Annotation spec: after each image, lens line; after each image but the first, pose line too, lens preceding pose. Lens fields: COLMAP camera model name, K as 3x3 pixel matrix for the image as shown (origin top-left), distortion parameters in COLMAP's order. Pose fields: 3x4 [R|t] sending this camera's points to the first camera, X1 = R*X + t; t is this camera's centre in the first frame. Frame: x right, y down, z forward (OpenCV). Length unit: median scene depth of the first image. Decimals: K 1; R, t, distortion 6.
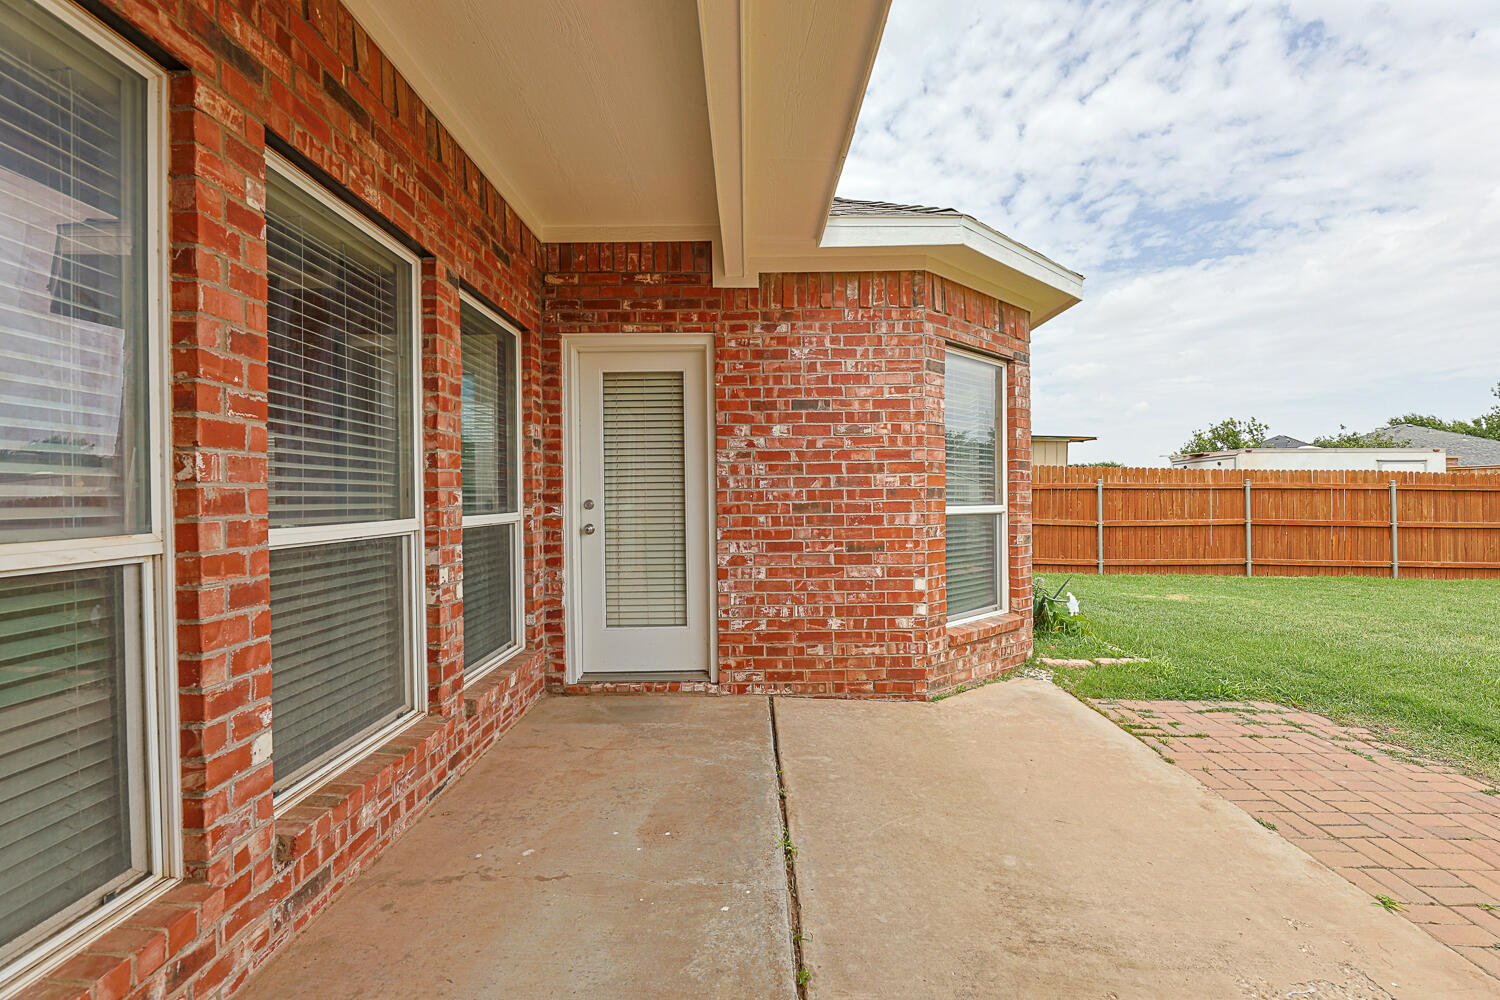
lens RADIAL K [[640.6, 0, 750.0], [0, 640.6, 500.0], [0, 0, 1]] dist [-0.003385, -0.000795]
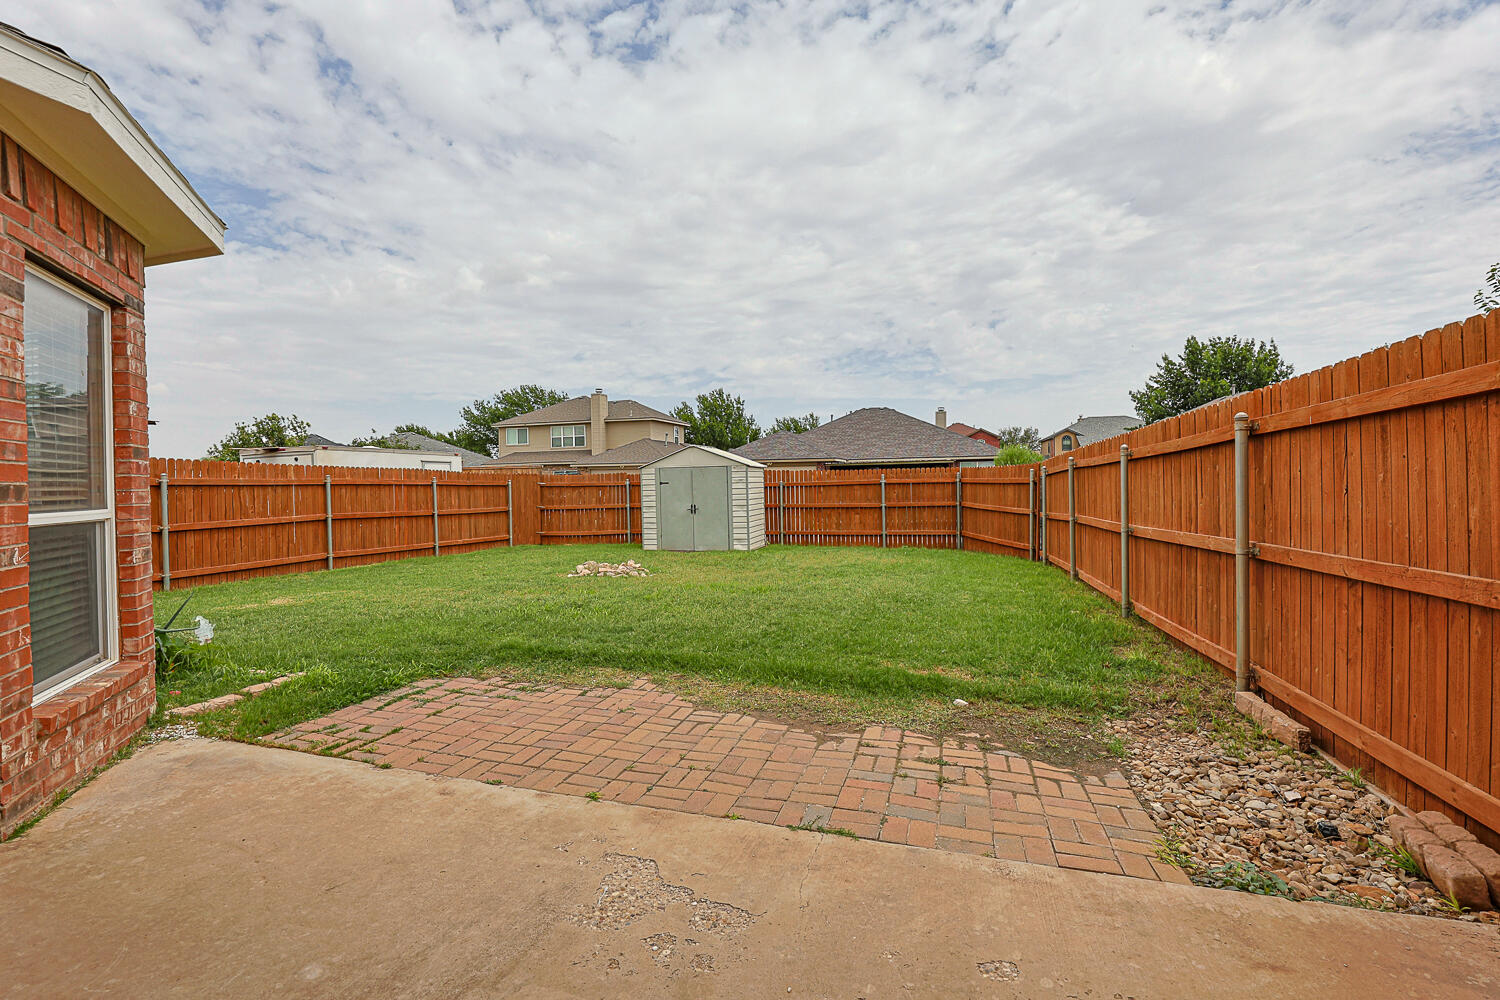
lens RADIAL K [[657.0, 0, 739.2], [0, 657.0, 486.0], [0, 0, 1]] dist [0.022460, -0.008568]
pose [[0.295318, -0.006269, 0.955378, -0.095187], [0.021281, 0.999774, -0.000018, -0.002645], [-0.955162, 0.020336, 0.295384, 0.126759]]
